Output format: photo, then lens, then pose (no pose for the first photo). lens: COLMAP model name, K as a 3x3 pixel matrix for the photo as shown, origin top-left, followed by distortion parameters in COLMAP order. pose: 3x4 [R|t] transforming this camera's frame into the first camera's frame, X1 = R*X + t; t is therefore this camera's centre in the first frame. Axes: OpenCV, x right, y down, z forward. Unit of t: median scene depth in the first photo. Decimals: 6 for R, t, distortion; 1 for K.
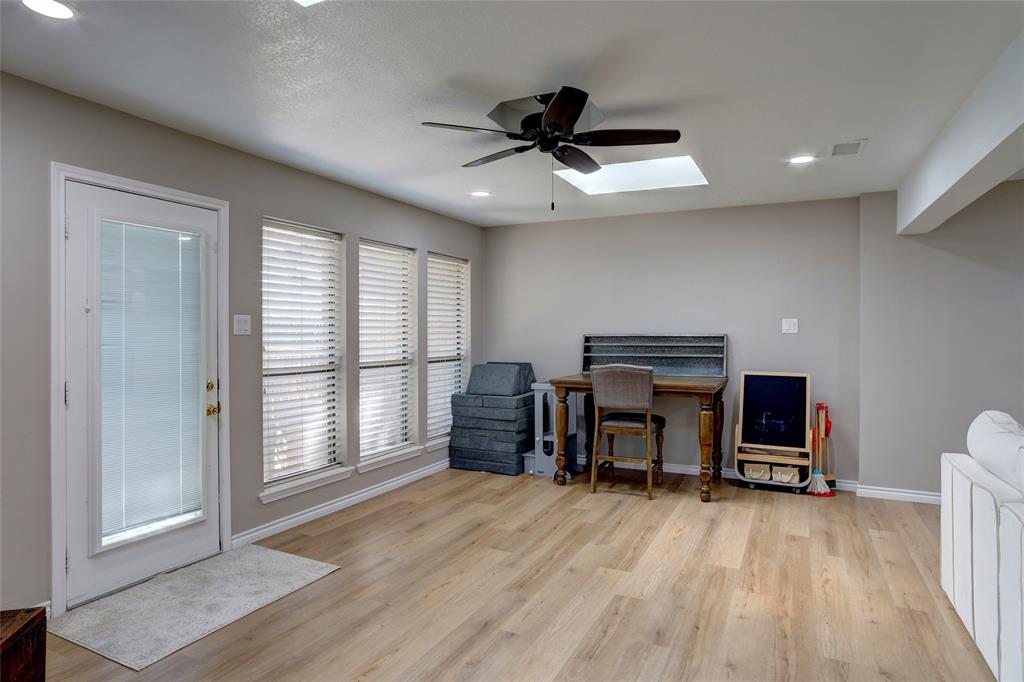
lens RADIAL K [[583.3, 0, 509.7], [0, 583.3, 338.7], [0, 0, 1]] dist [-0.045626, 0.024394]
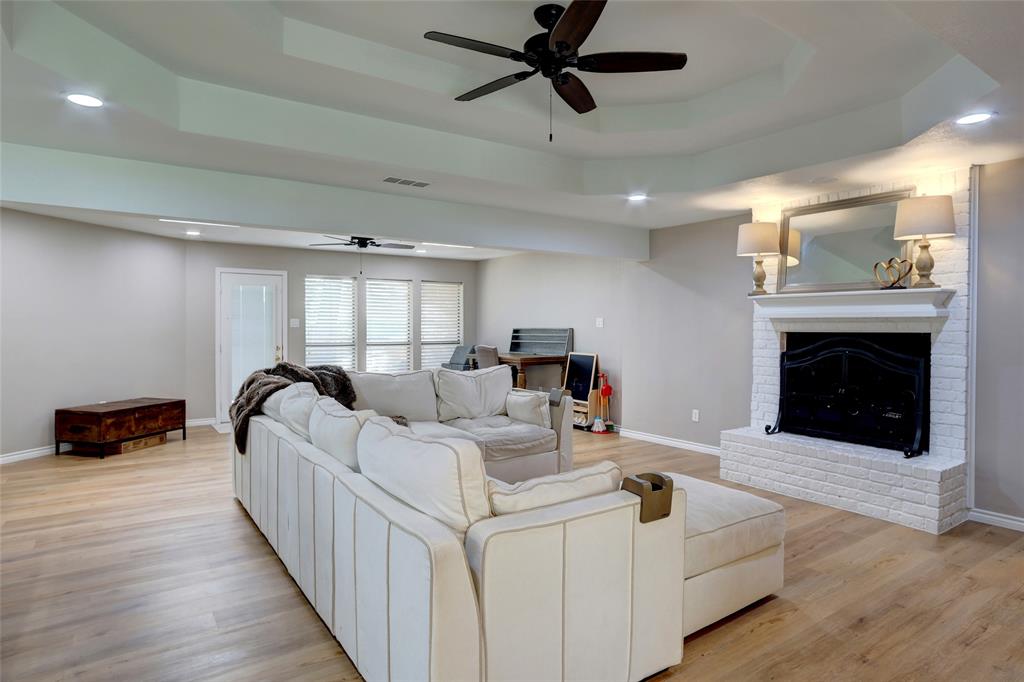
lens RADIAL K [[583.3, 0, 506.7], [0, 583.3, 332.3], [0, 0, 1]] dist [-0.045626, 0.024394]
pose [[0.878832, 0.006489, -0.477087, 0.939855], [-0.007837, 0.999969, -0.000835, 0.005617], [0.477067, 0.004473, 0.878856, -0.429280]]
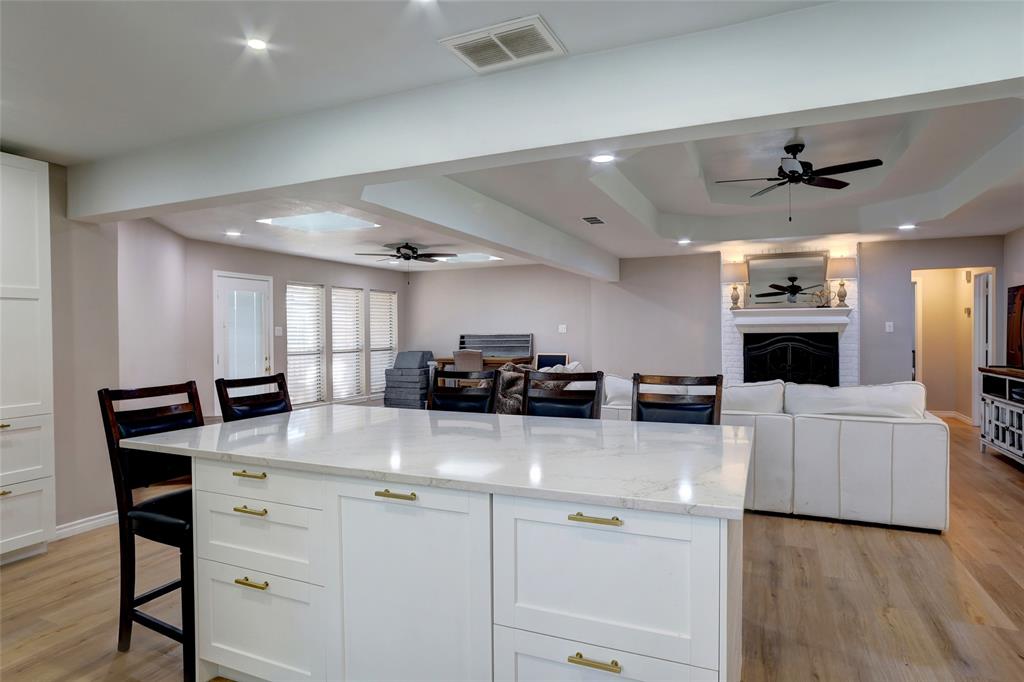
lens RADIAL K [[583.3, 0, 507.4], [0, 583.3, 336.8], [0, 0, 1]] dist [-0.045626, 0.024394]
pose [[0.999166, -0.009903, 0.039620, 0.217649], [0.010130, 0.999933, -0.005538, 0.012047], [-0.039562, 0.005935, 0.999199, -0.842322]]
